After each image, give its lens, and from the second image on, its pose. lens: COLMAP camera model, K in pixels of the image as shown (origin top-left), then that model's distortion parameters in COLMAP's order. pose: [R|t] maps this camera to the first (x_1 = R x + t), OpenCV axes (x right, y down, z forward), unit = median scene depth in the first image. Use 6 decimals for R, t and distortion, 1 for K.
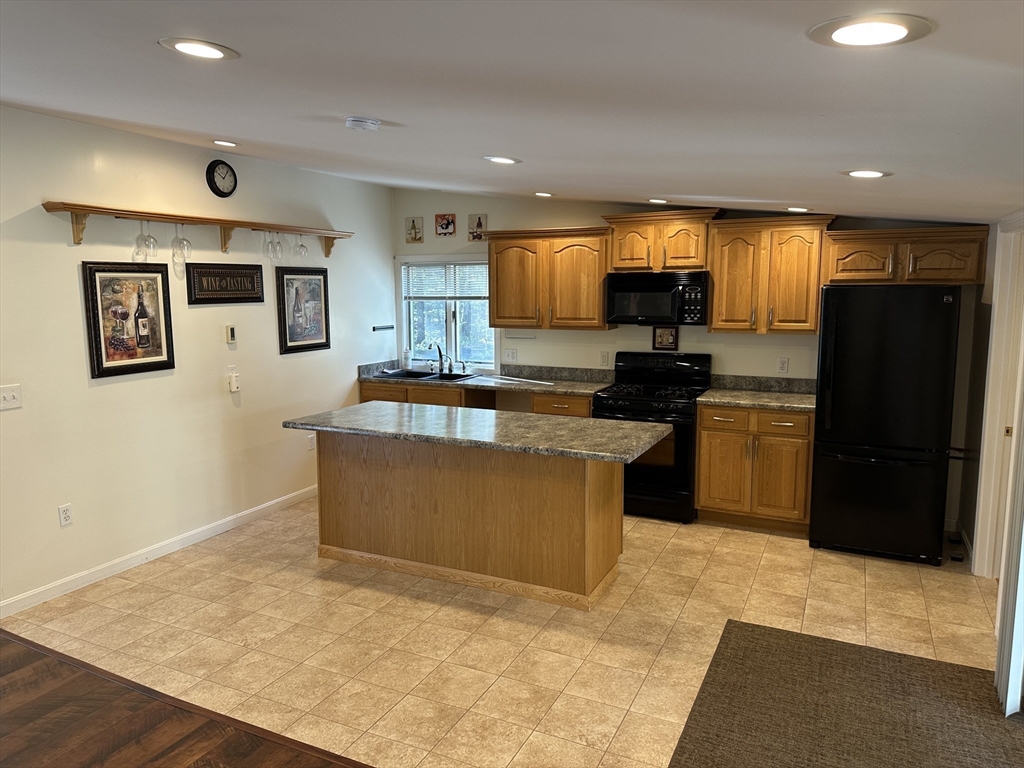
lens RADIAL K [[711.4, 0, 514.3], [0, 711.4, 373.7], [0, 0, 1]] dist [0.152098, -0.224887]
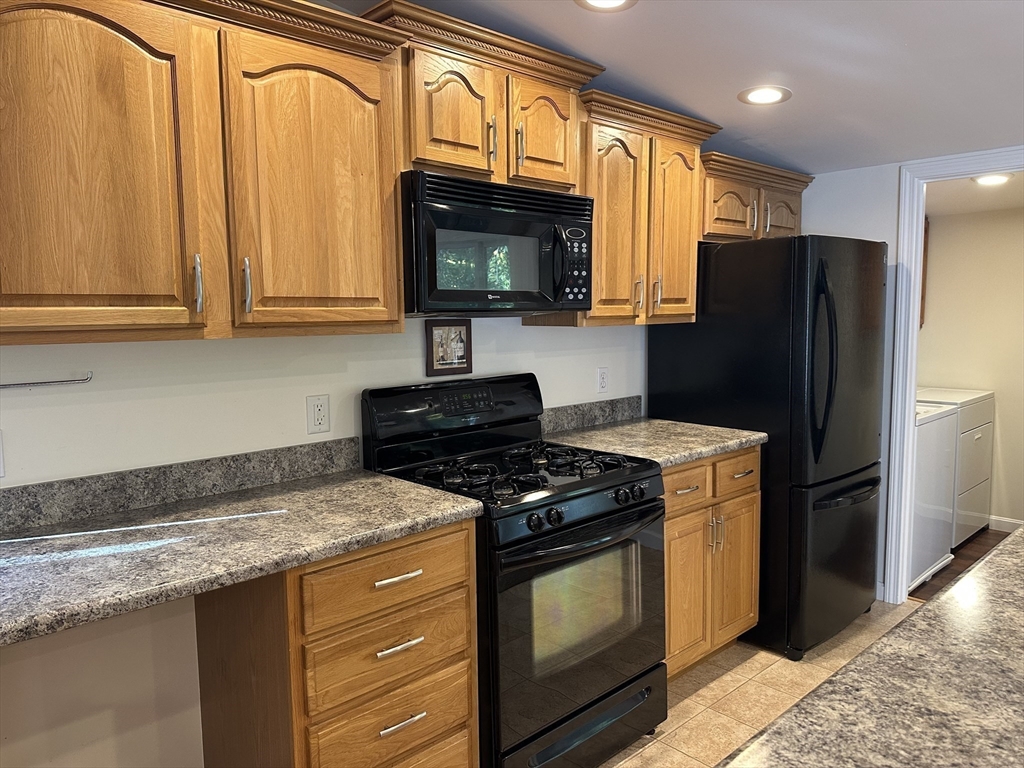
lens RADIAL K [[728.4, 0, 525.1], [0, 728.4, 381.9], [0, 0, 1]] dist [0.158638, -0.240517]
pose [[0.360562, -0.092271, 0.928160, -0.210141], [0.123571, 0.991049, 0.050519, -0.048750], [-0.924513, 0.096479, 0.368737, 0.843376]]
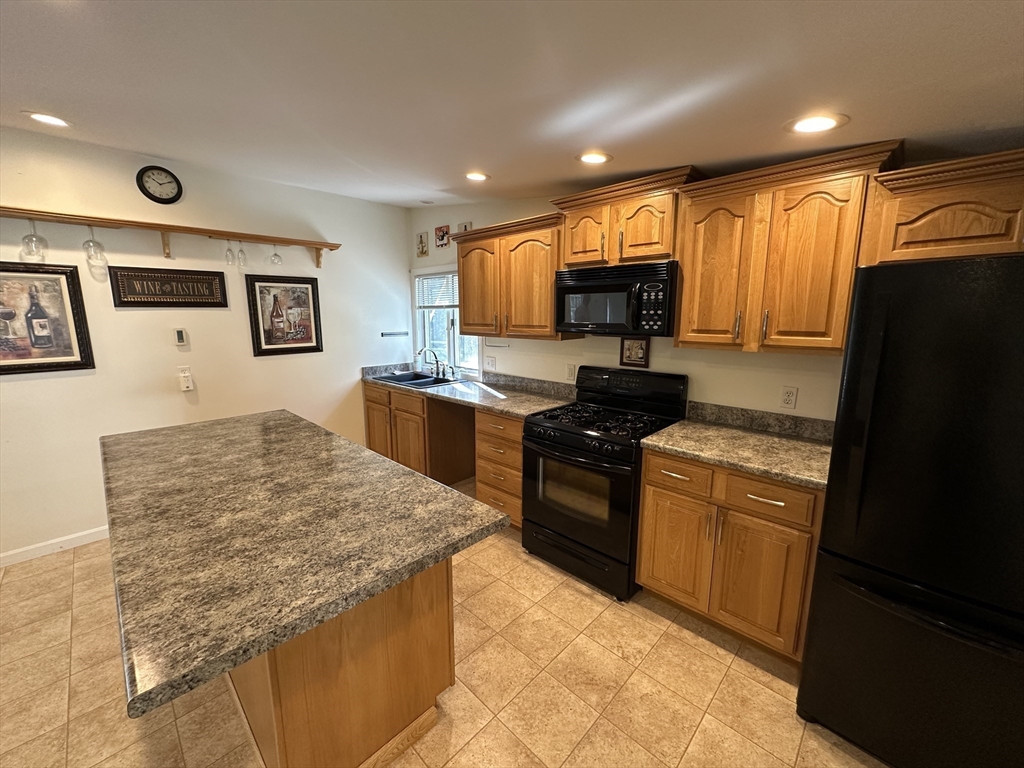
lens RADIAL K [[409.3, 0, 513.5], [0, 409.3, 382.1], [0, 0, 1]] dist [0.001134, 0.000525]
pose [[0.947520, 0.054339, -0.315045, 0.244643], [-0.039594, 0.997808, 0.053019, -0.036702], [0.317236, -0.037762, 0.947595, 0.545327]]
